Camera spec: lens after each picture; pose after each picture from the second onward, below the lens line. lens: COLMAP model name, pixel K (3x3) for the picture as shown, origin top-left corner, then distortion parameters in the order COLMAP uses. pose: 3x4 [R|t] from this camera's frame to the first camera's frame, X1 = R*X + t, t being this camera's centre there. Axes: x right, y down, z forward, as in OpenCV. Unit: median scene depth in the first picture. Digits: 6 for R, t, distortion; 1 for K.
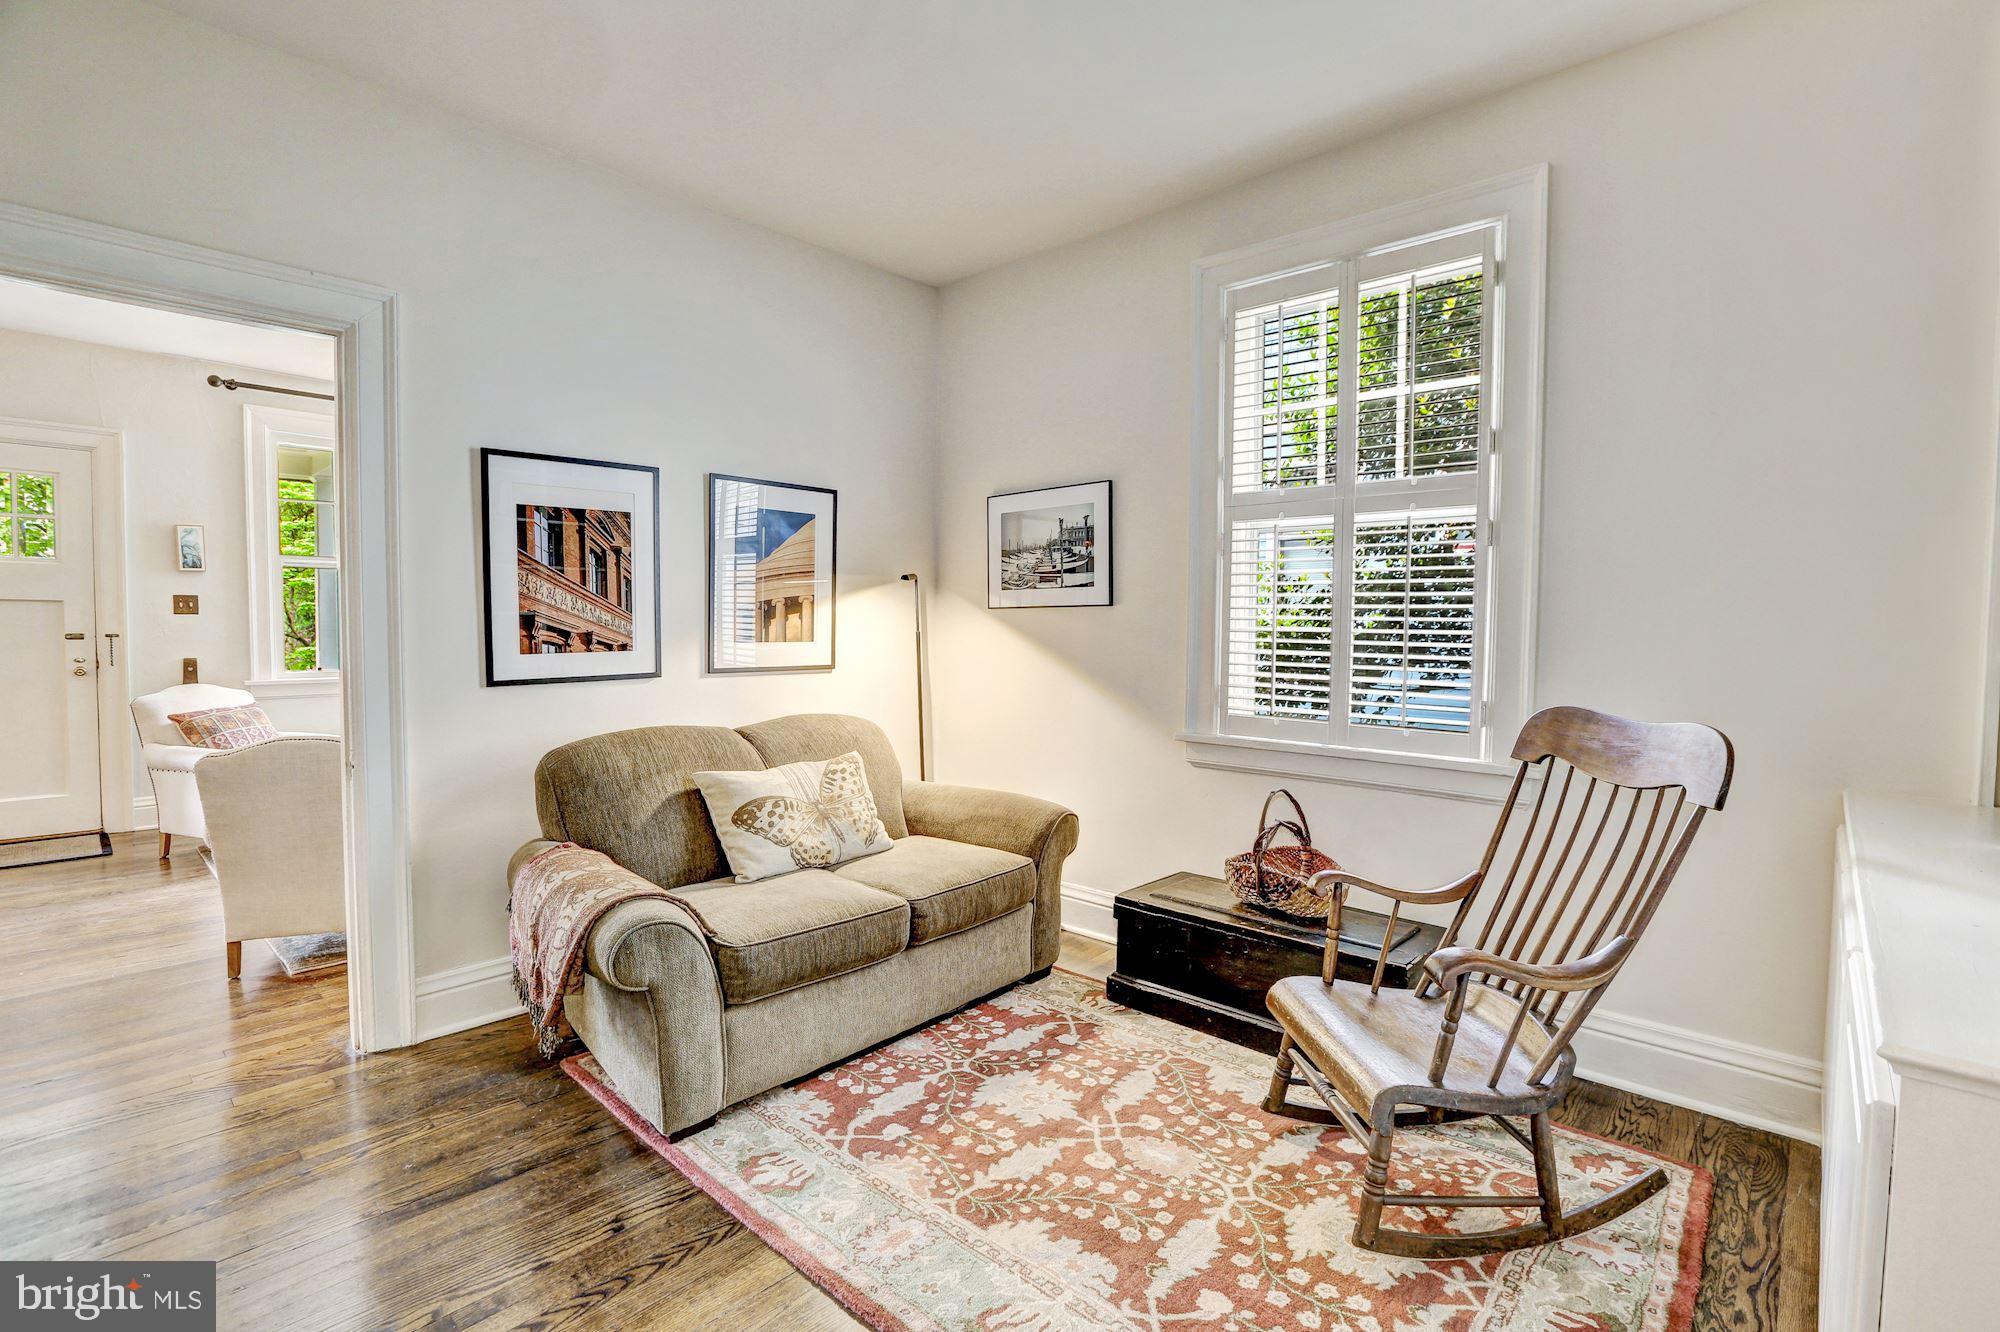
lens RADIAL K [[906.0, 0, 1000.0], [0, 906.0, 666.0], [0, 0, 1]] dist [-0.021439, 0.001372]
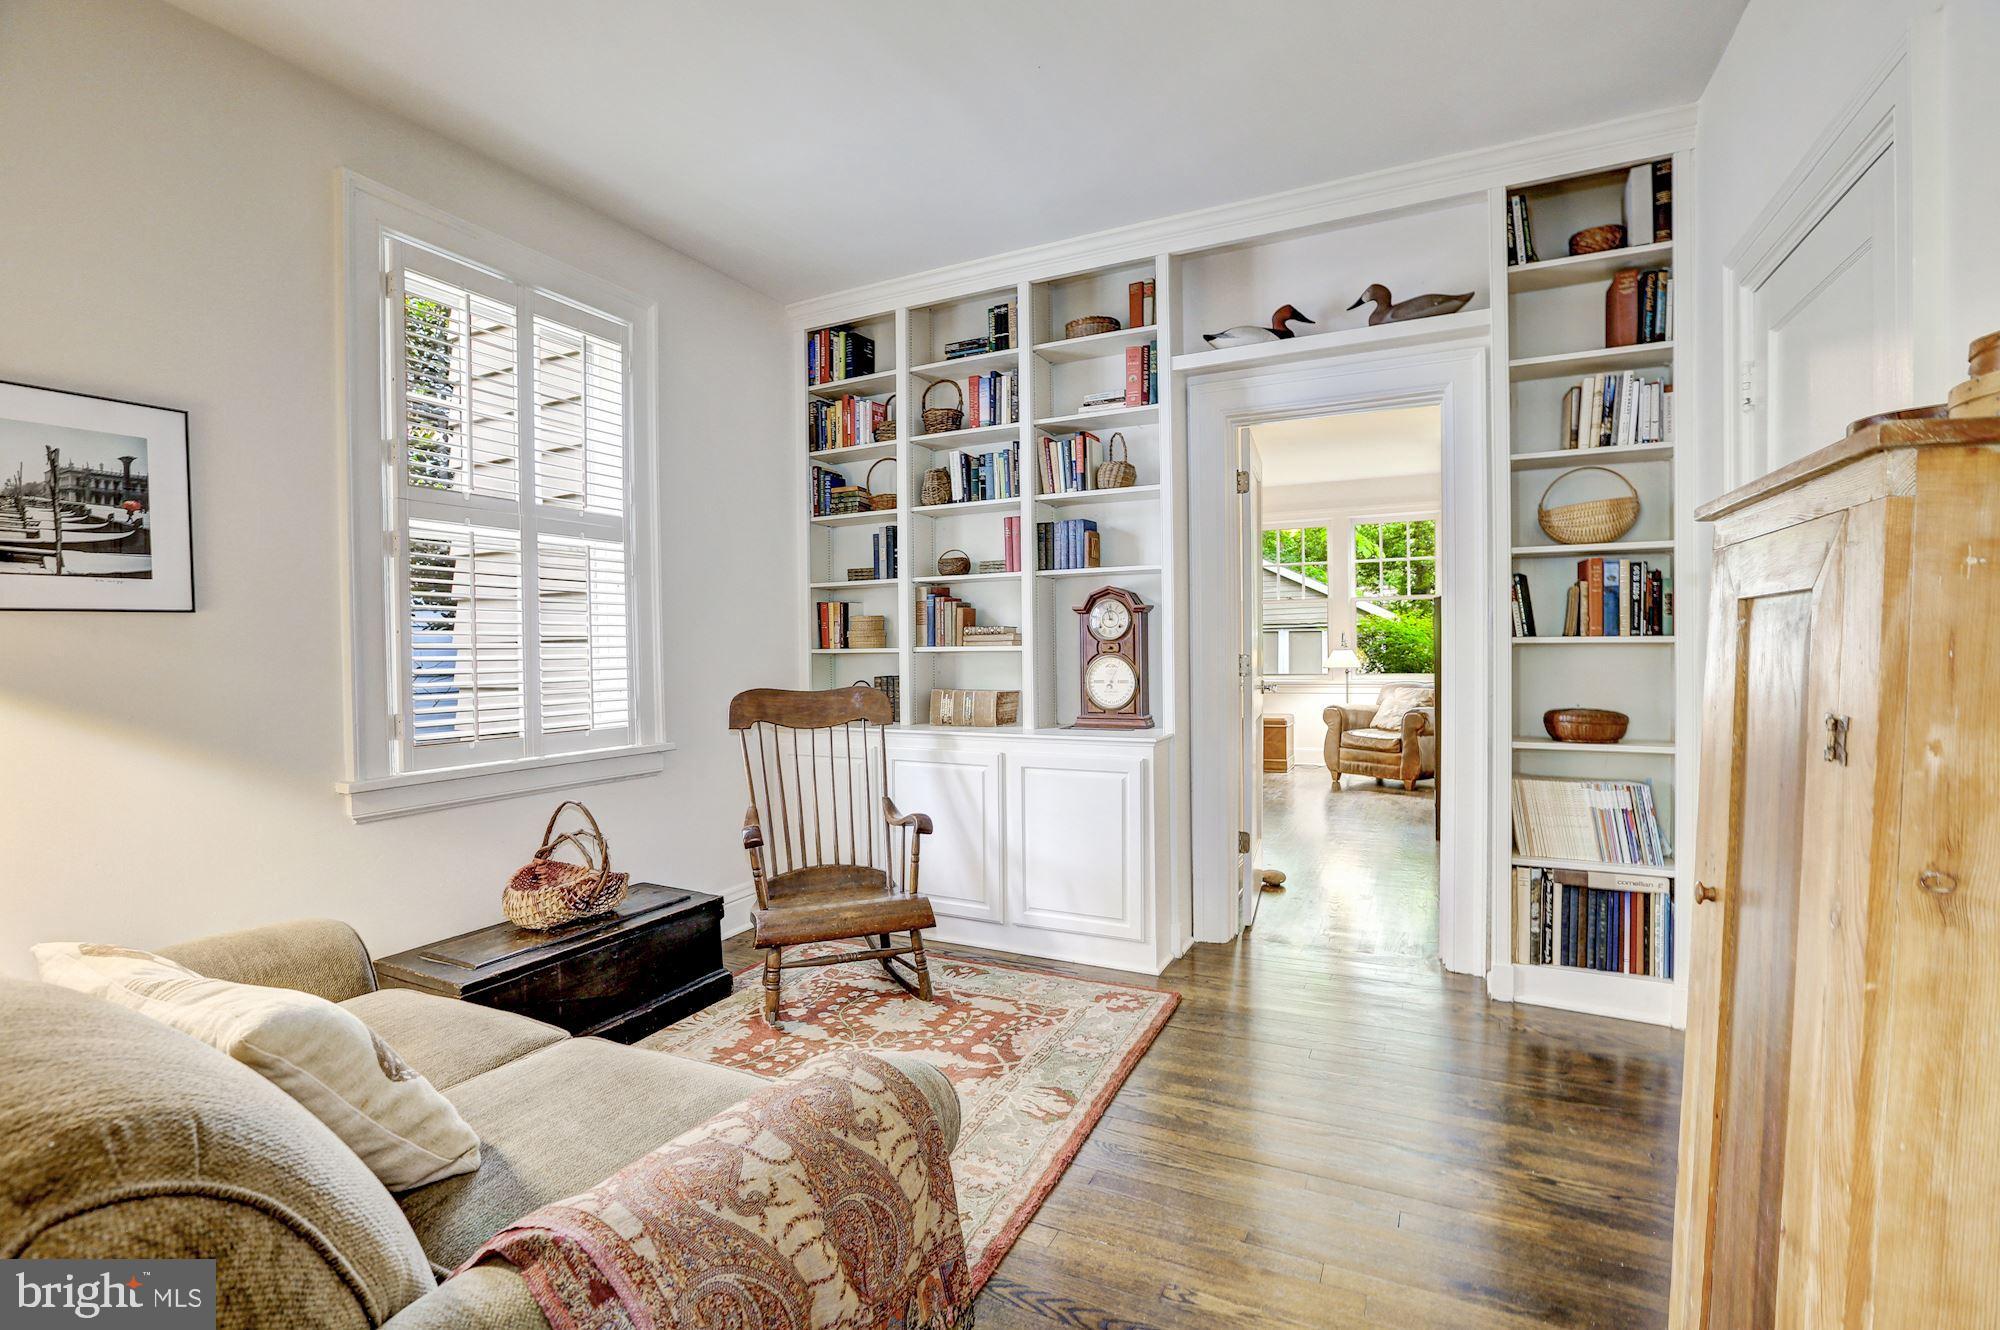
lens RADIAL K [[906.0, 0, 1000.0], [0, 906.0, 665.0], [0, 0, 1]] dist [-0.021439, 0.001372]
pose [[-0.259776, -0.030721, 0.965180, -0.611198], [0.051770, 0.997613, 0.045687, -0.028962], [-0.964280, 0.061836, -0.257565, 0.613957]]
